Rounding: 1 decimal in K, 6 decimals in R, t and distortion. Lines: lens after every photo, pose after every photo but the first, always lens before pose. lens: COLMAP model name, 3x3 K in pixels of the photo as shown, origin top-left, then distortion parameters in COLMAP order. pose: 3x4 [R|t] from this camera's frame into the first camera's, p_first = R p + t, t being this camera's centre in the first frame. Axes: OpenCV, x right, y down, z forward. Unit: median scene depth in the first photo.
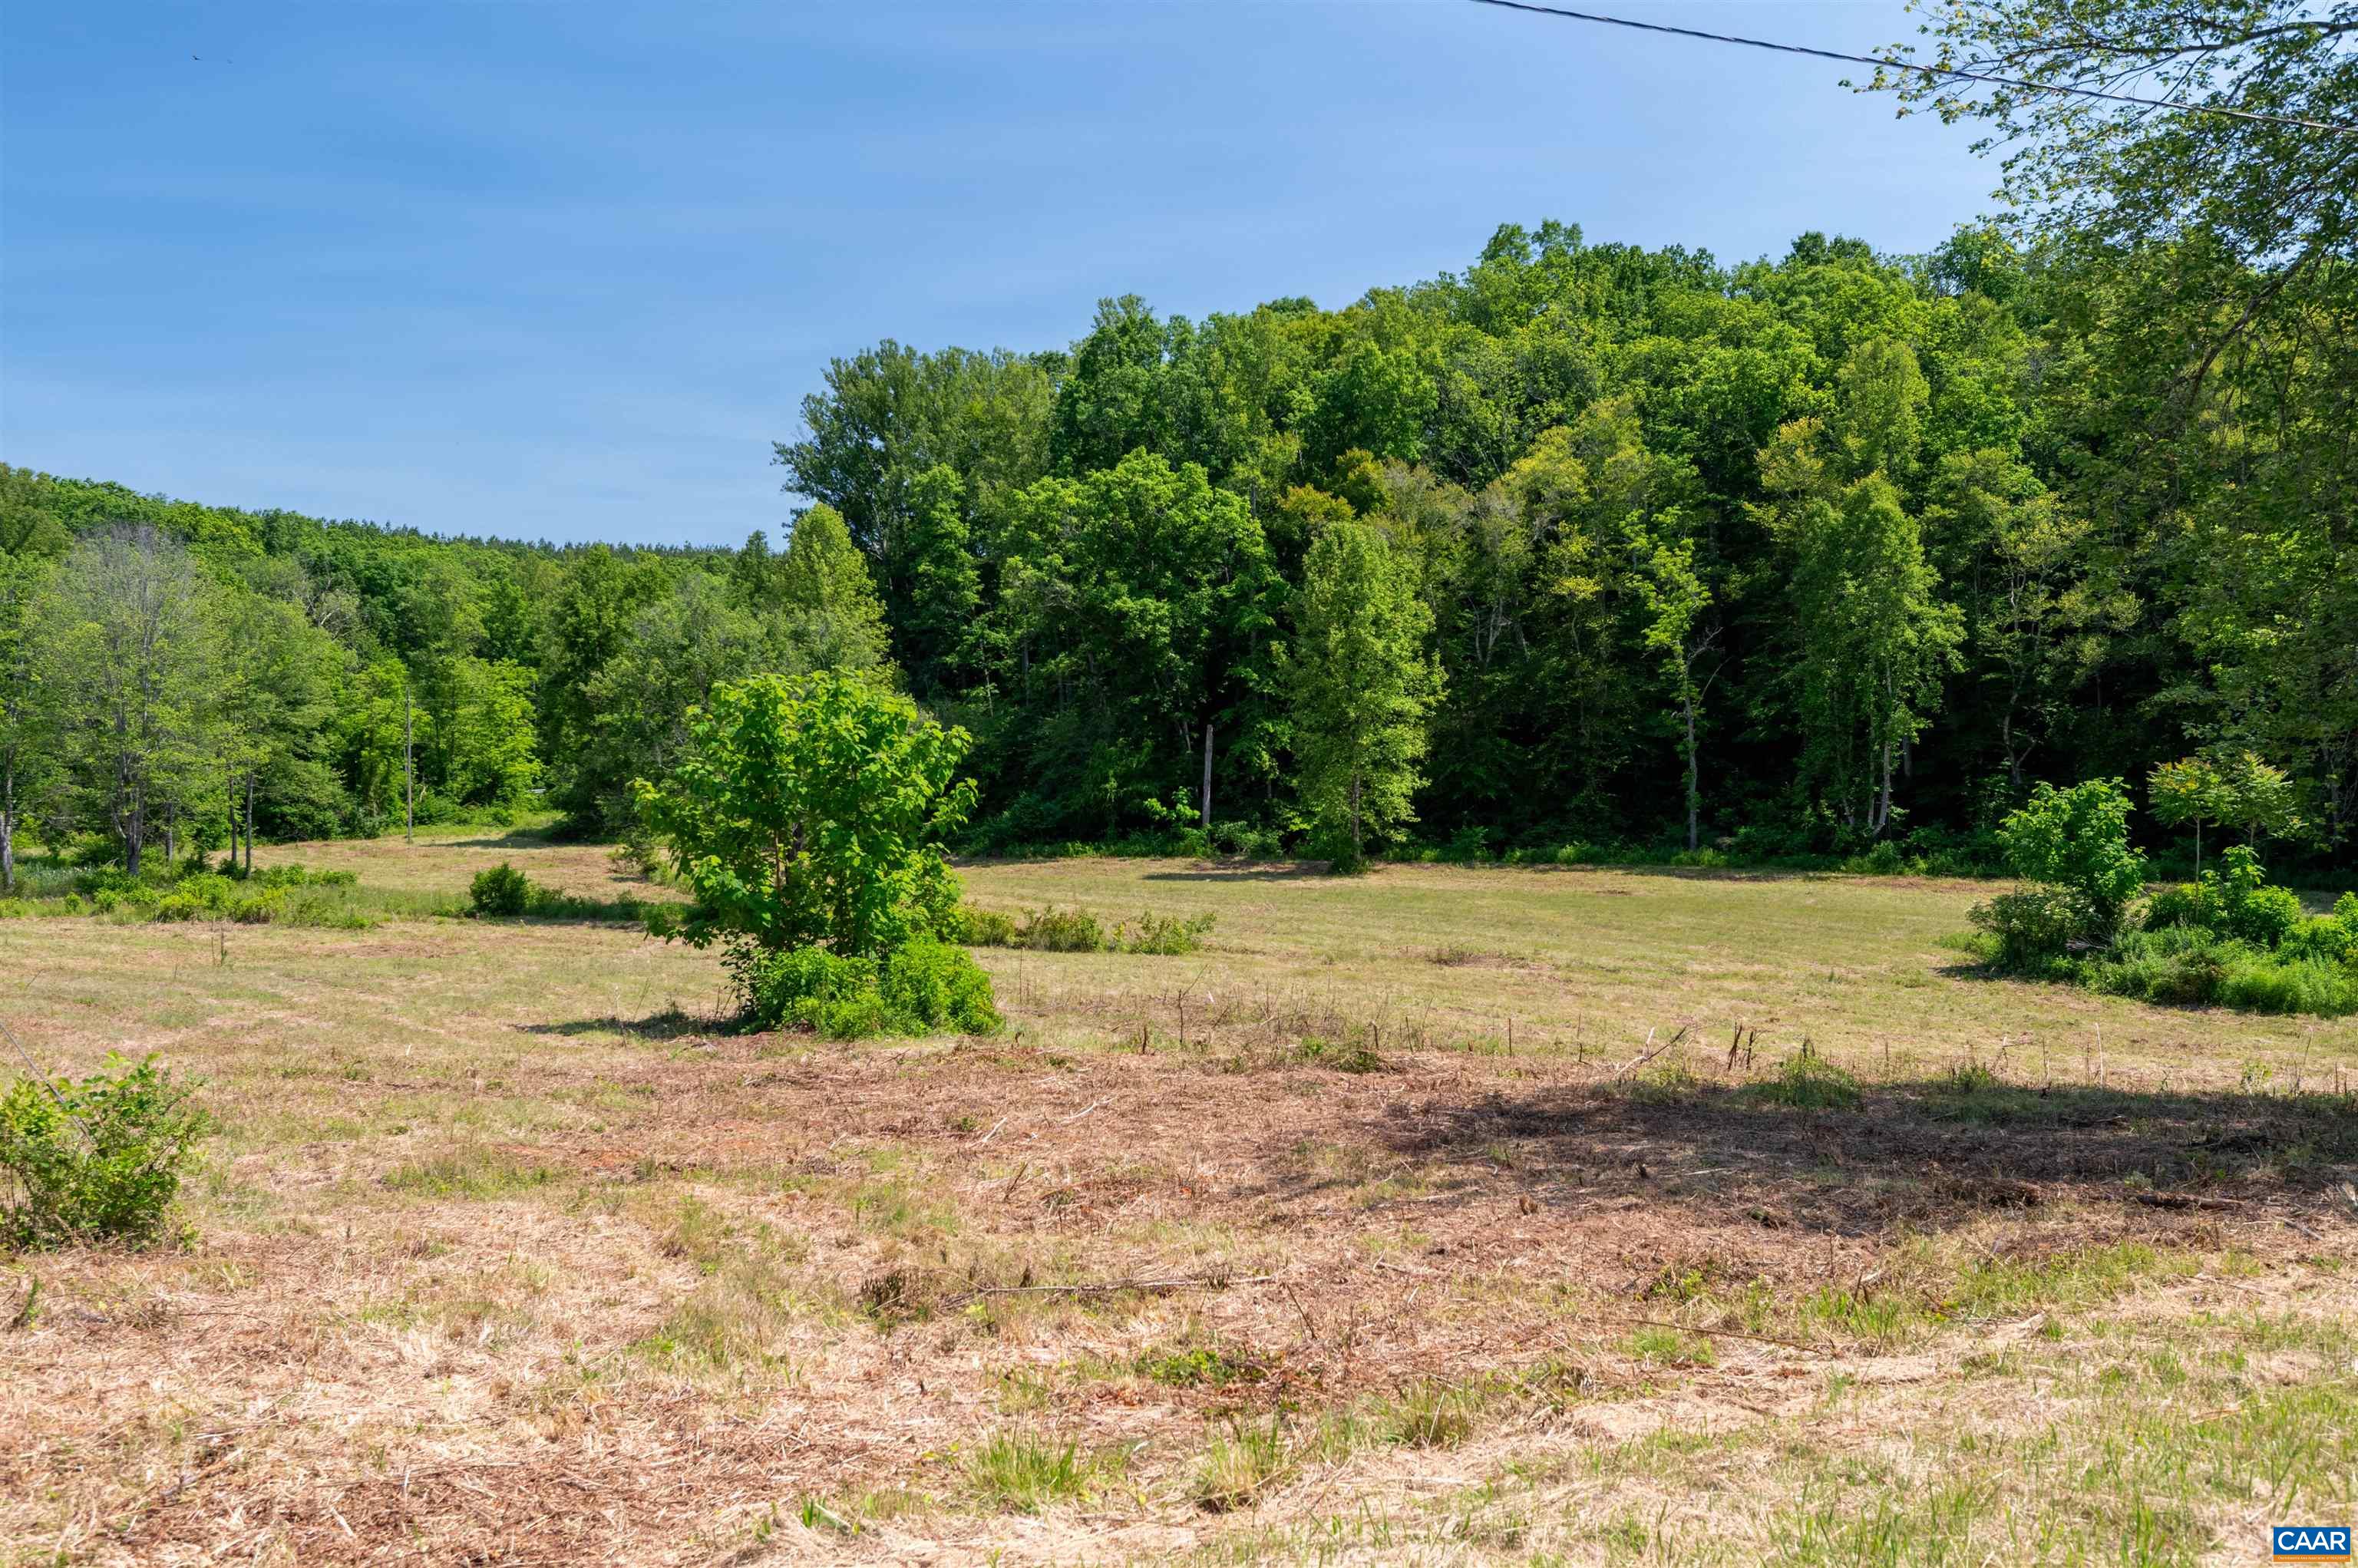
lens RADIAL K [[2042.7, 0, 1179.0], [0, 2042.7, 784.0], [0, 0, 1]] dist [0.005767, -0.000942]
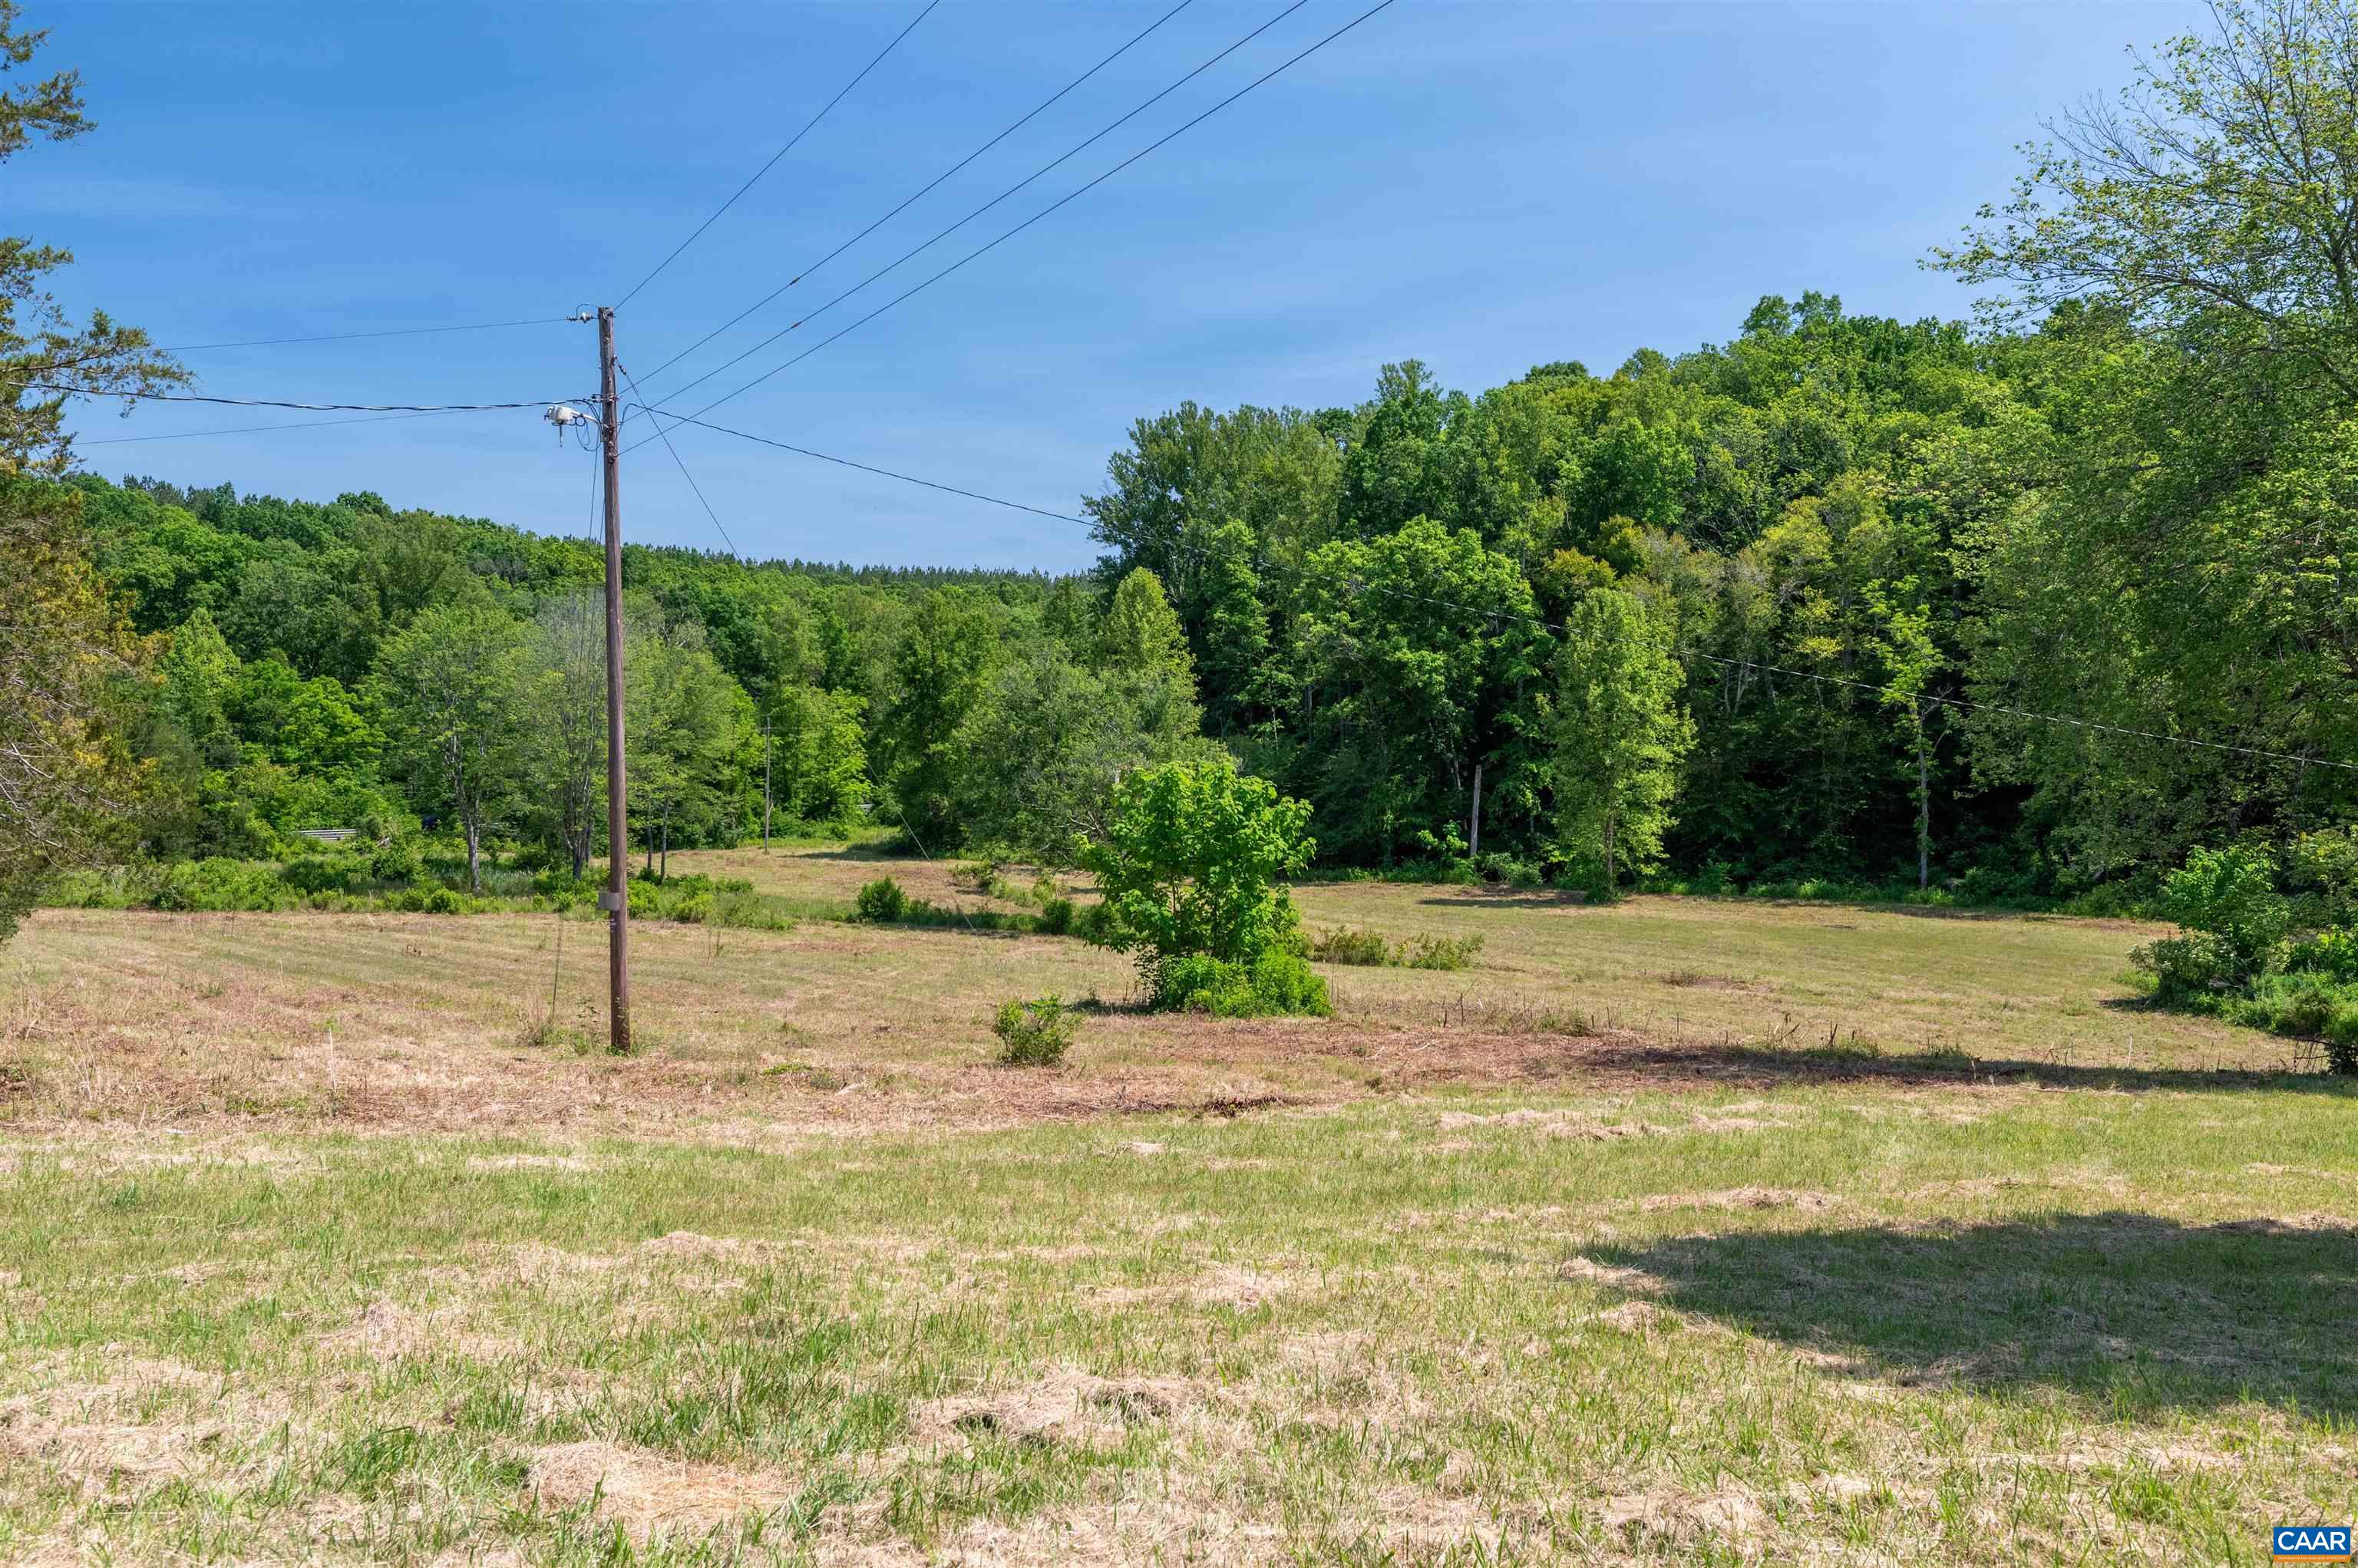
lens RADIAL K [[2082.2, 0, 1195.1], [0, 2082.2, 793.8], [0, 0, 1]] dist [0.001448, -0.005263]
pose [[0.992939, 0.019477, -0.117019, -0.005579], [-0.019630, 0.999807, -0.000154, -0.010751], [0.116993, 0.002450, 0.993130, -0.147195]]
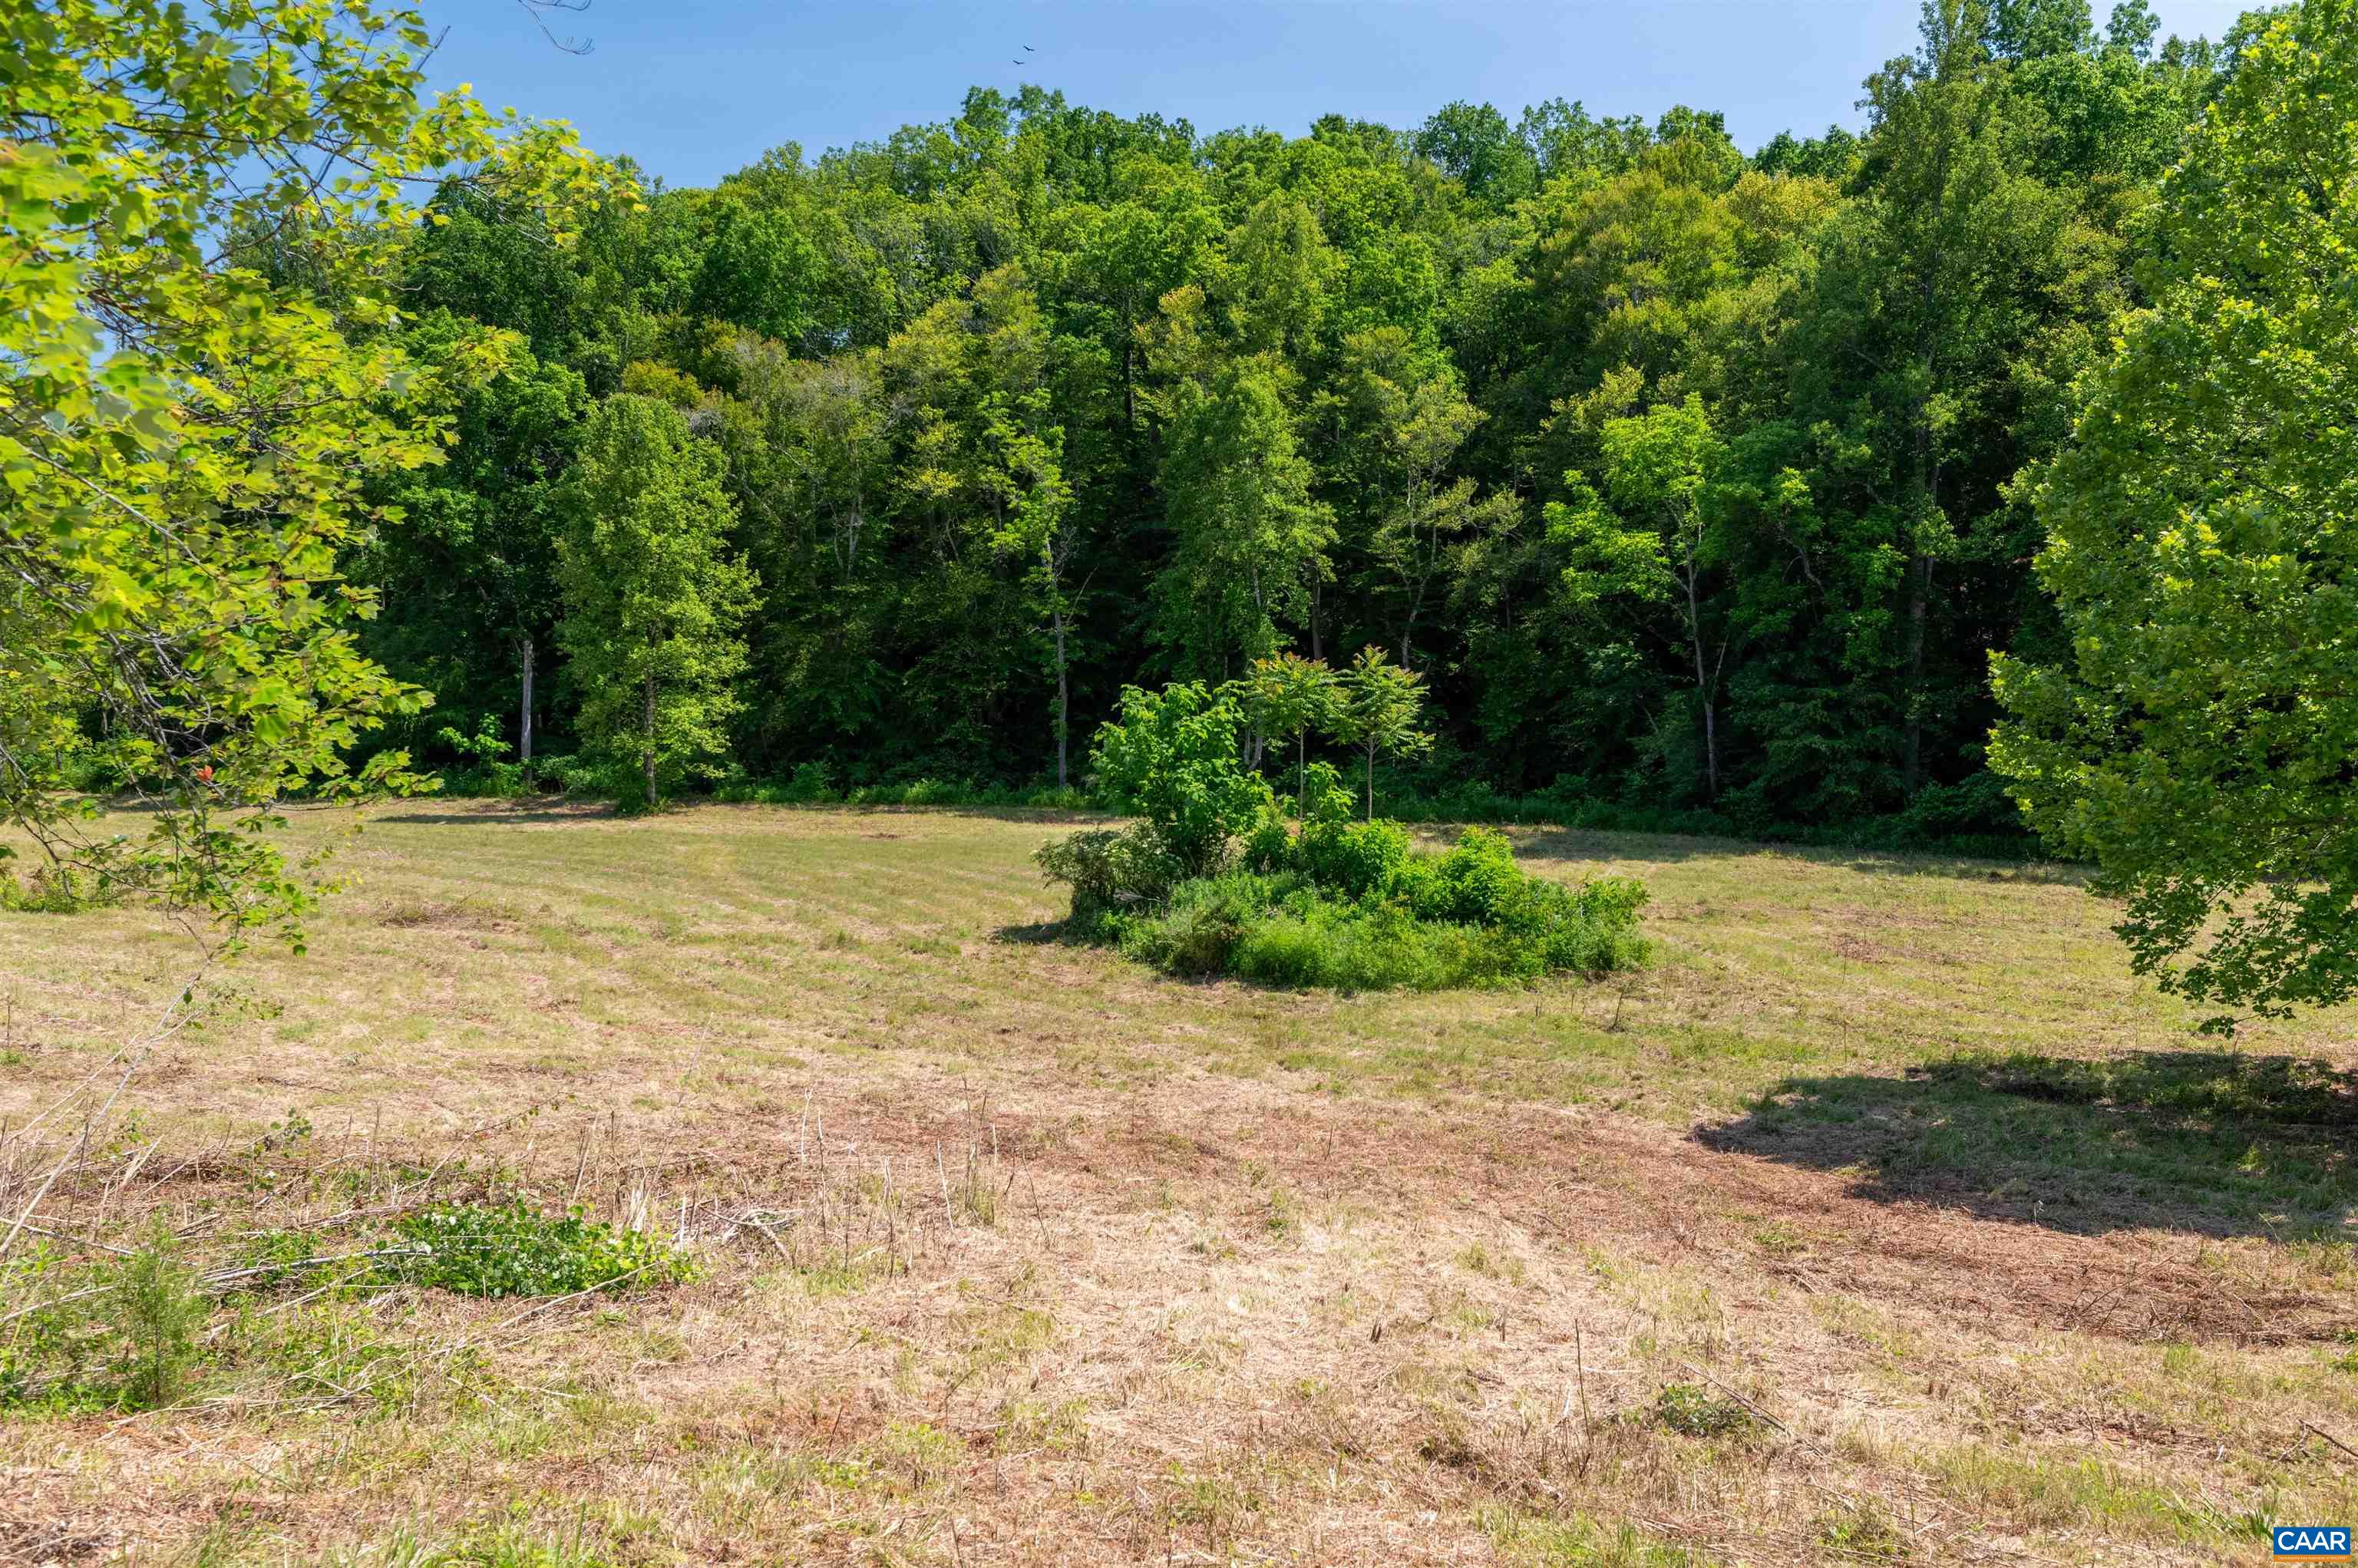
lens RADIAL K [[2042.7, 0, 1179.0], [0, 2042.7, 784.0], [0, 0, 1]] dist [0.005767, -0.000942]
pose [[0.995410, 0.005820, 0.095527, 0.212272], [-0.007667, 0.999791, 0.018976, 0.012663], [-0.095397, -0.019621, 0.995246, 0.136981]]
